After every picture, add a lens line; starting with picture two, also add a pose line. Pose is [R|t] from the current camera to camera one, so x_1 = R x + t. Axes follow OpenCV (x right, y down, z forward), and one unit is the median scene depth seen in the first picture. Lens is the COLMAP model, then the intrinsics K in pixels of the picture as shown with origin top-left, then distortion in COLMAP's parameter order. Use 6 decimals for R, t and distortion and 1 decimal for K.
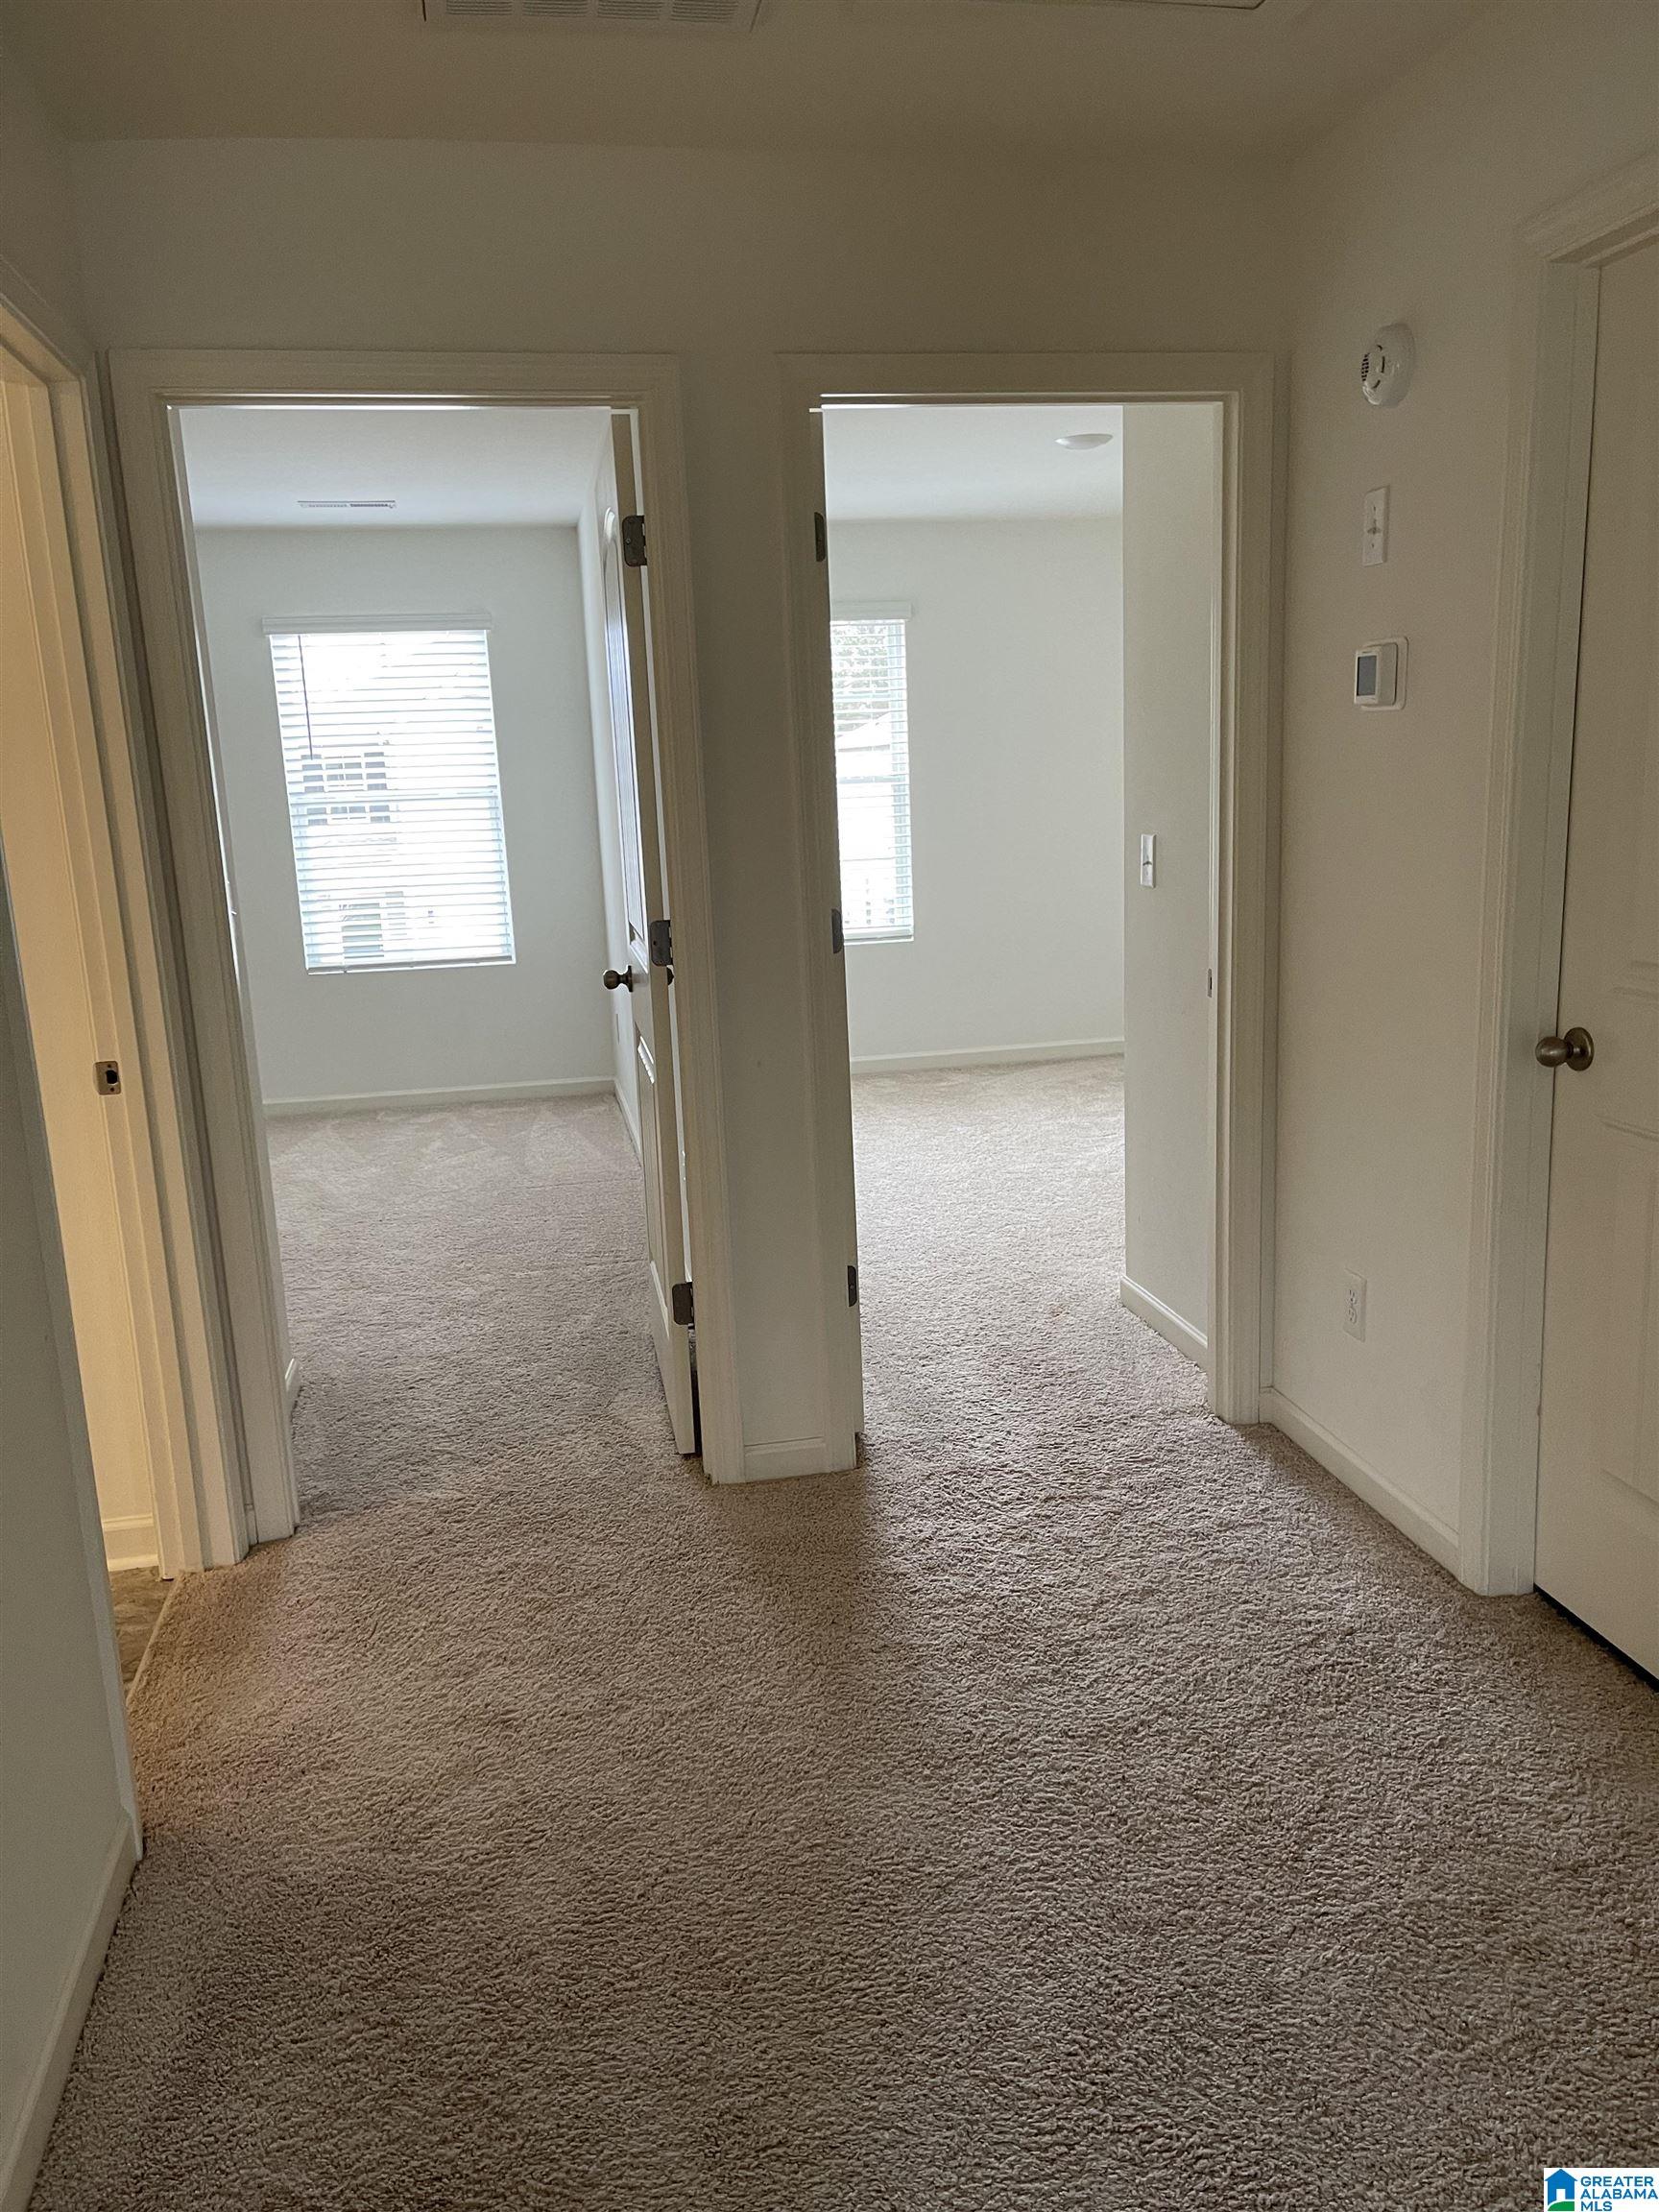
lens RADIAL K [[1663.5, 0, 827.5], [0, 1663.5, 1107.1], [0, 0, 1]] dist [0.070159, -0.088188]
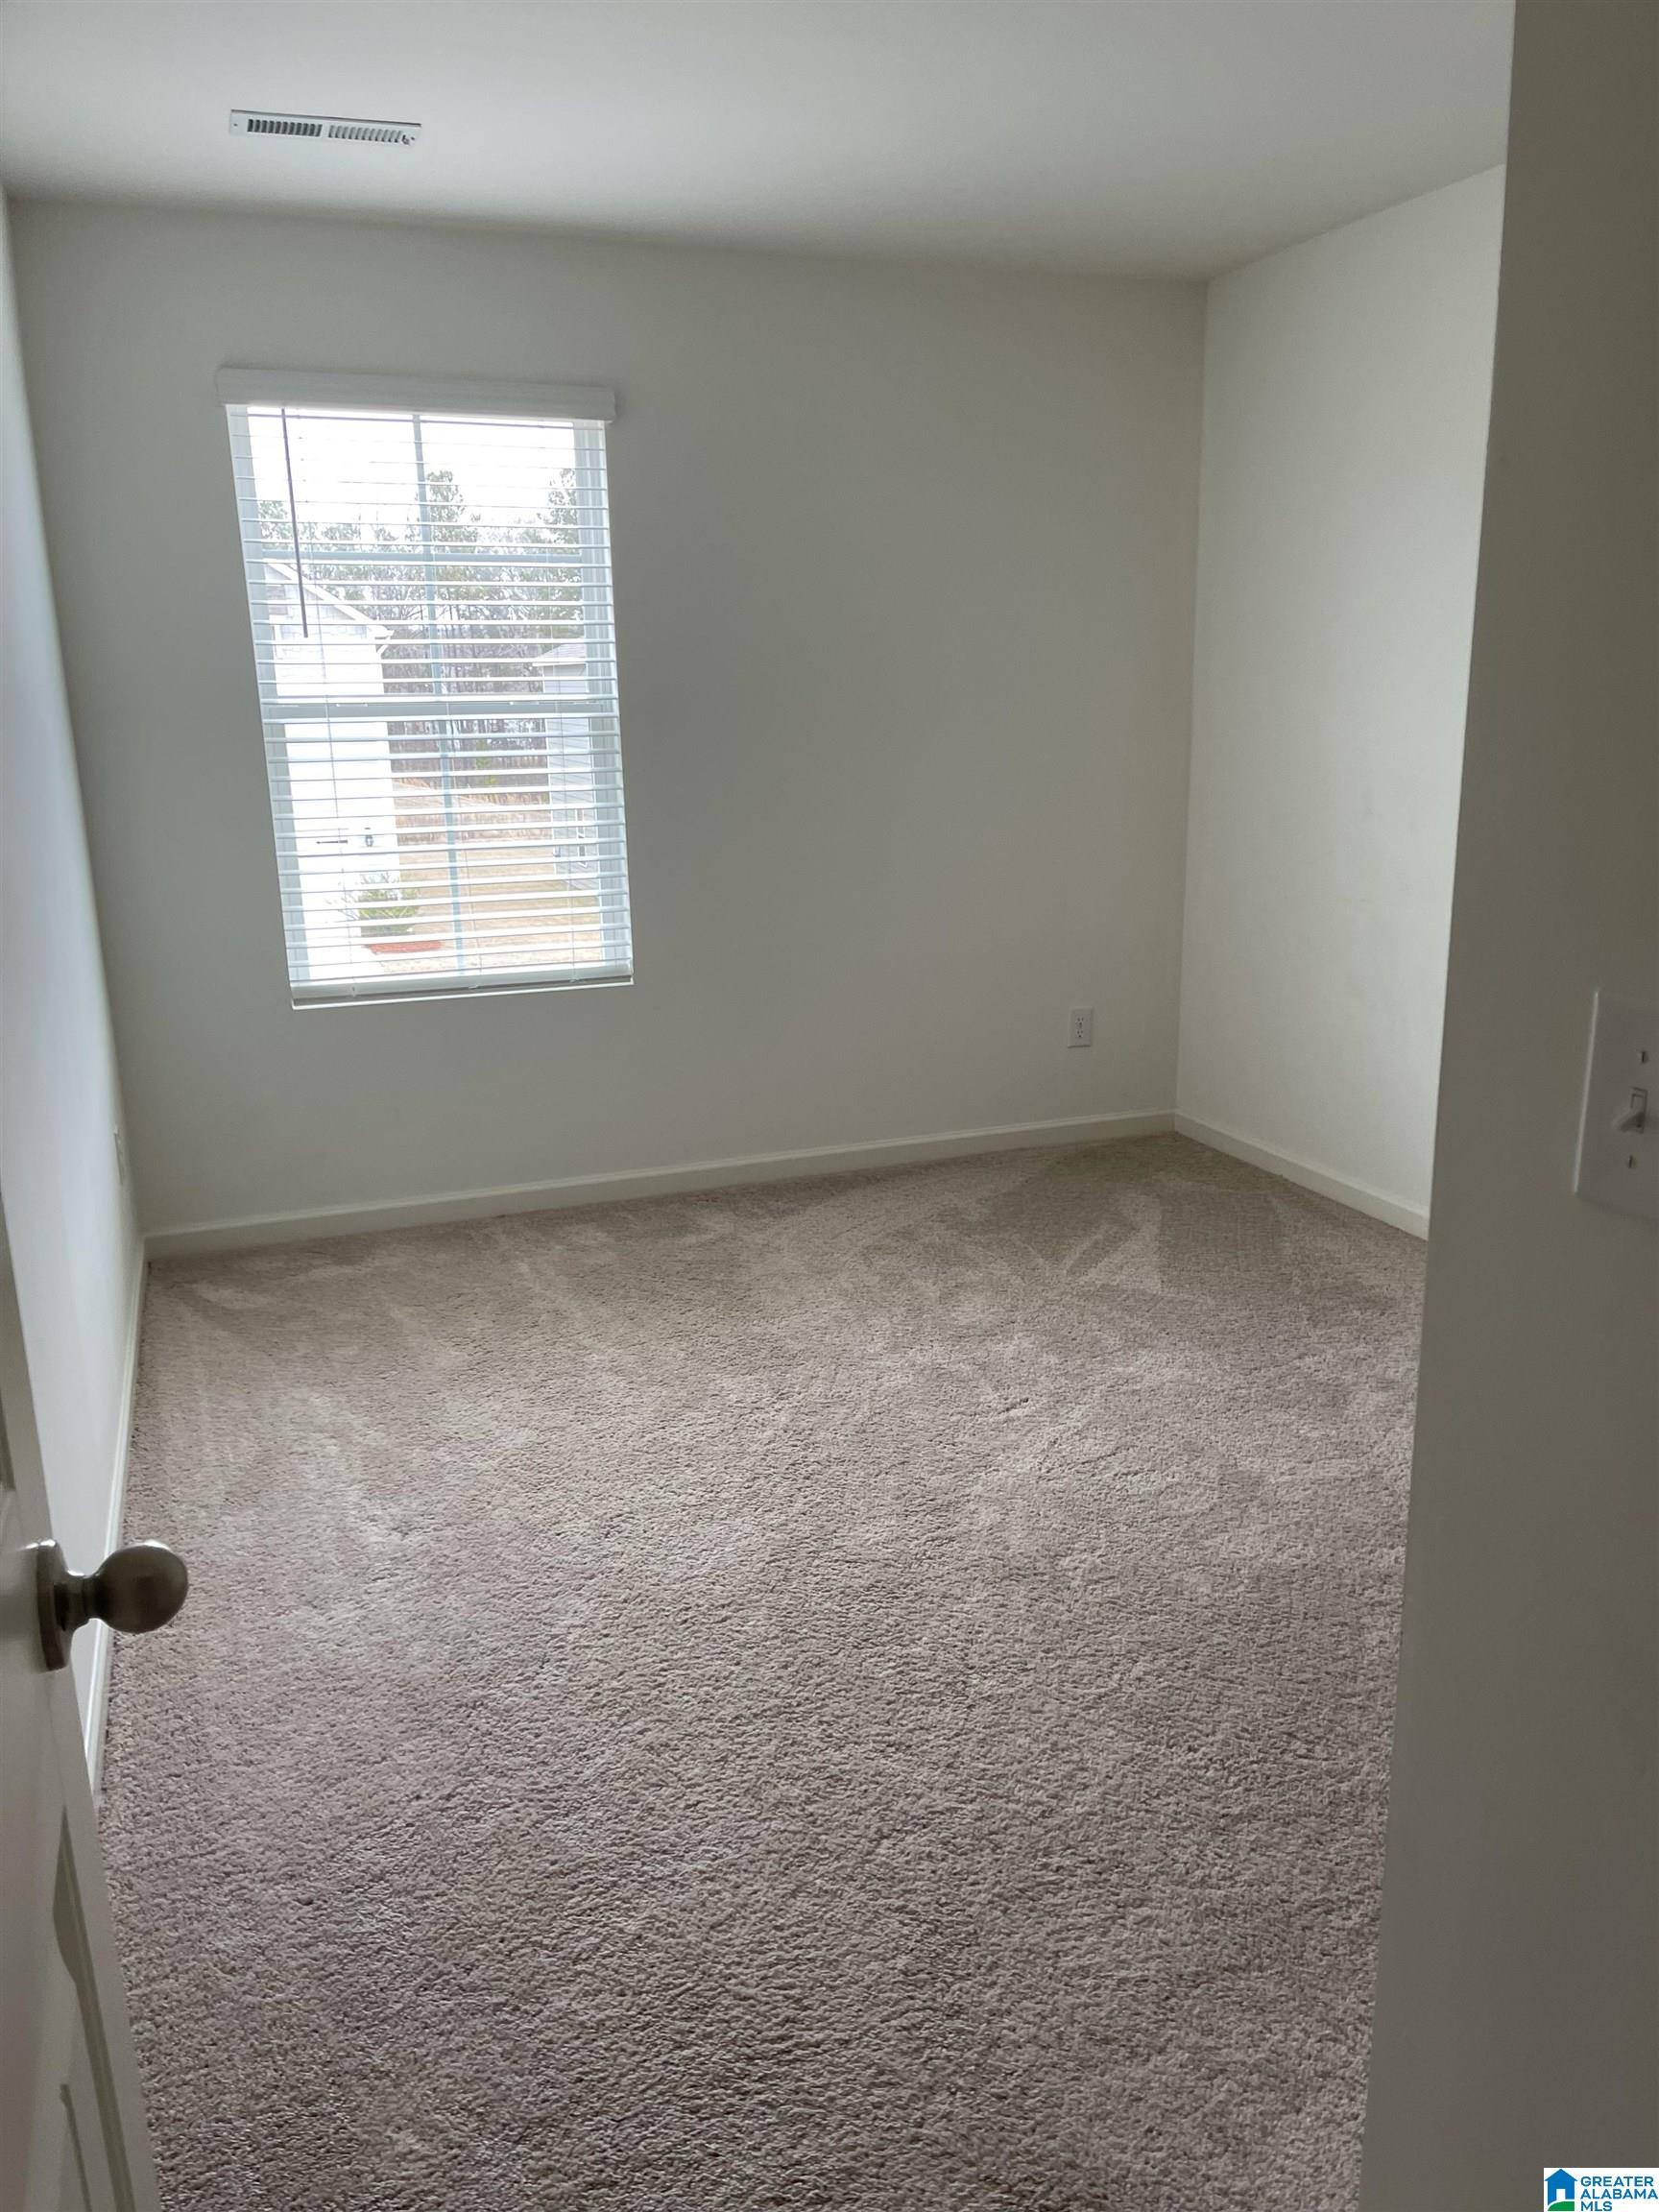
lens RADIAL K [[1663.5, 0, 833.3], [0, 1663.5, 1110.8], [0, 0, 1]] dist [0.070159, -0.088188]
pose [[0.985573, -0.022205, 0.167790, 0.023875], [0.014501, 0.998789, 0.047004, -0.092659], [-0.168630, -0.043892, 0.984702, 0.453501]]
